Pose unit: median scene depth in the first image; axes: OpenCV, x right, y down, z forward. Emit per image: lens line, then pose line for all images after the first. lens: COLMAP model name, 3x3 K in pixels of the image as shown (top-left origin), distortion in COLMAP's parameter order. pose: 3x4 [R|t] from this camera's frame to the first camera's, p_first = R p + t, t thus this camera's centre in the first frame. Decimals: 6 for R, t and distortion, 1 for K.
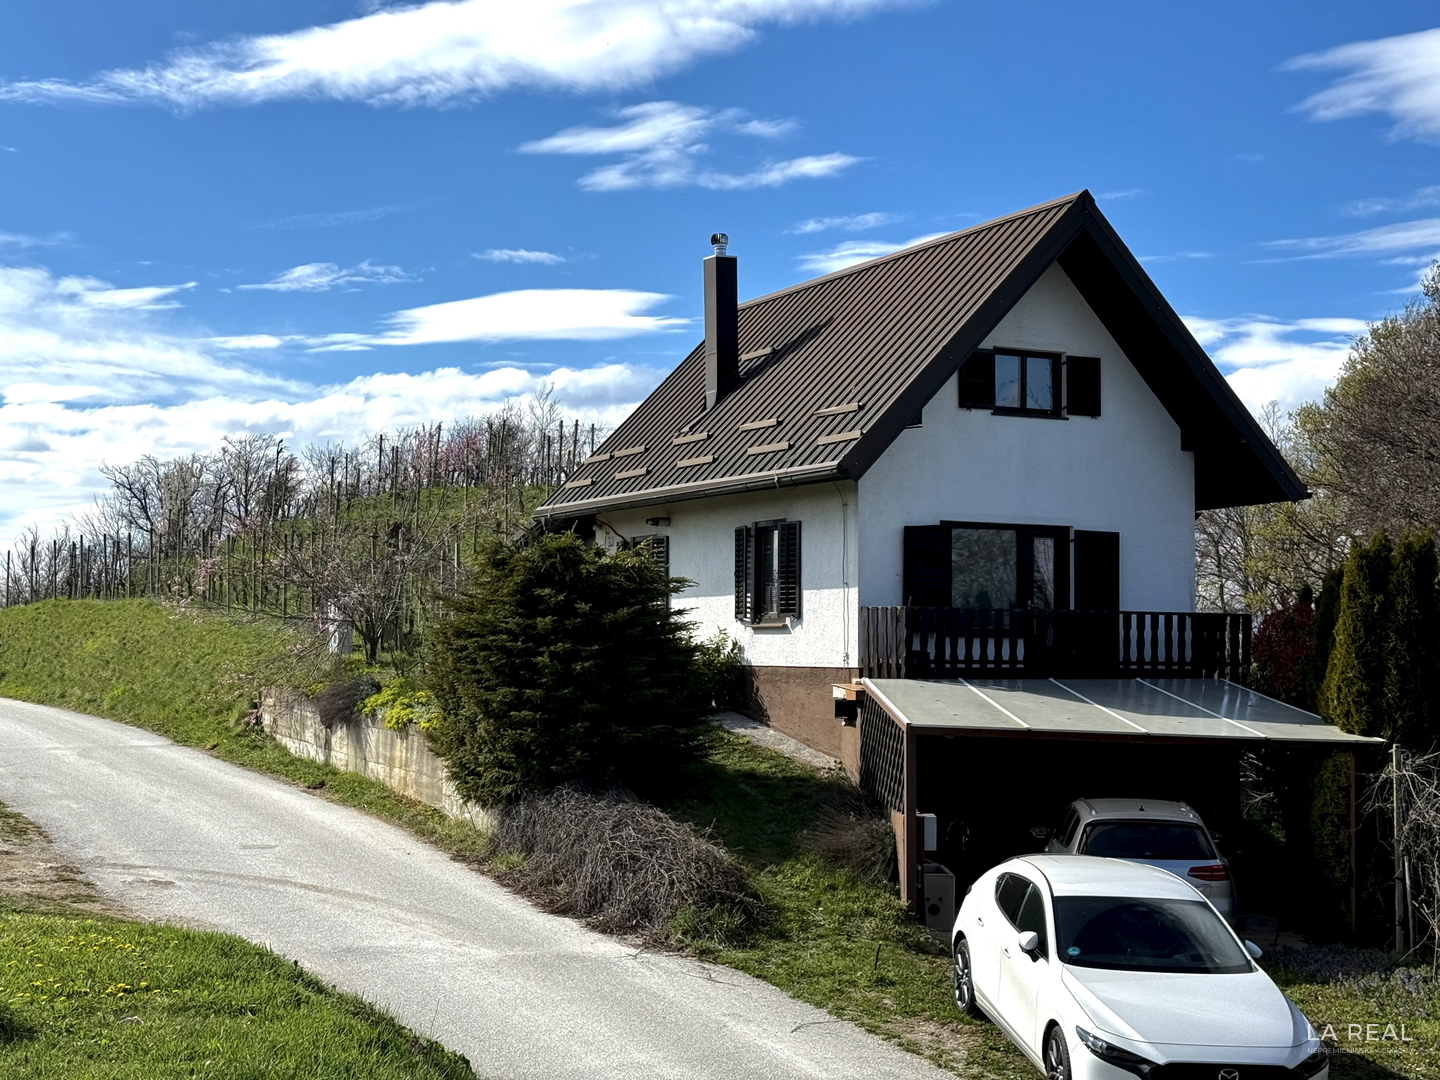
lens RADIAL K [[2019.6, 0, 741.1], [0, 2019.6, 540.3], [0, 0, 1]] dist [0.143428, -0.023661]
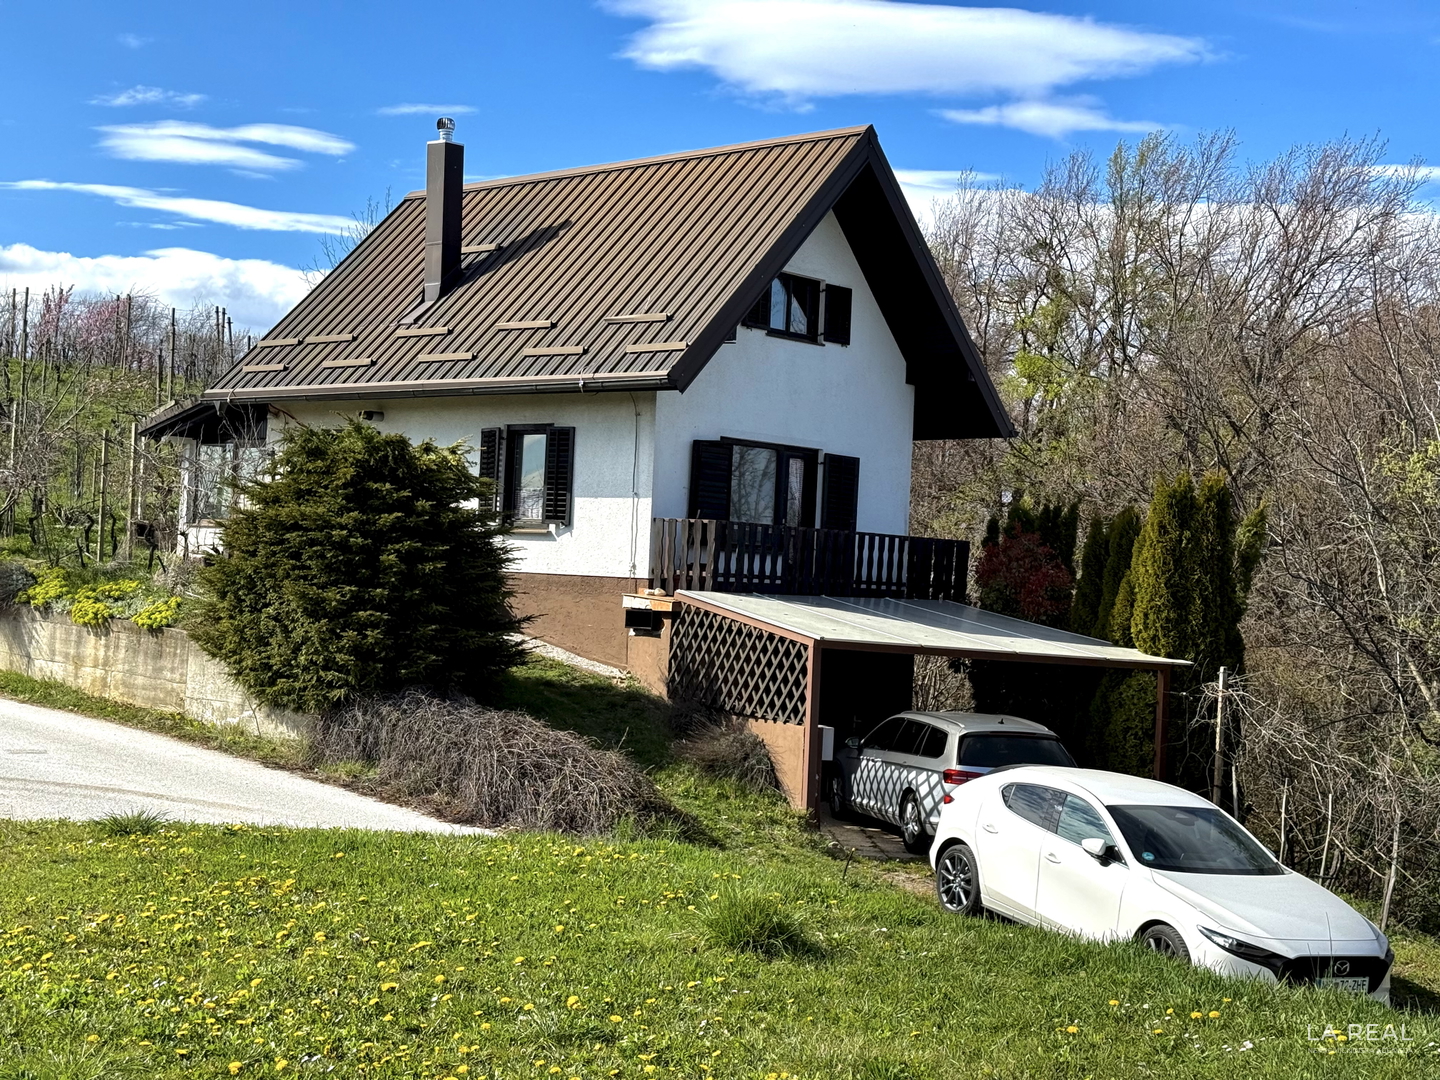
lens RADIAL K [[2019.6, 0, 741.1], [0, 2019.6, 540.3], [0, 0, 1]] dist [0.143428, -0.023661]
pose [[0.933820, 0.045323, 0.354861, -0.253557], [-0.061209, 0.997557, 0.033664, 0.007705], [-0.352468, -0.053156, 0.934313, 0.049970]]
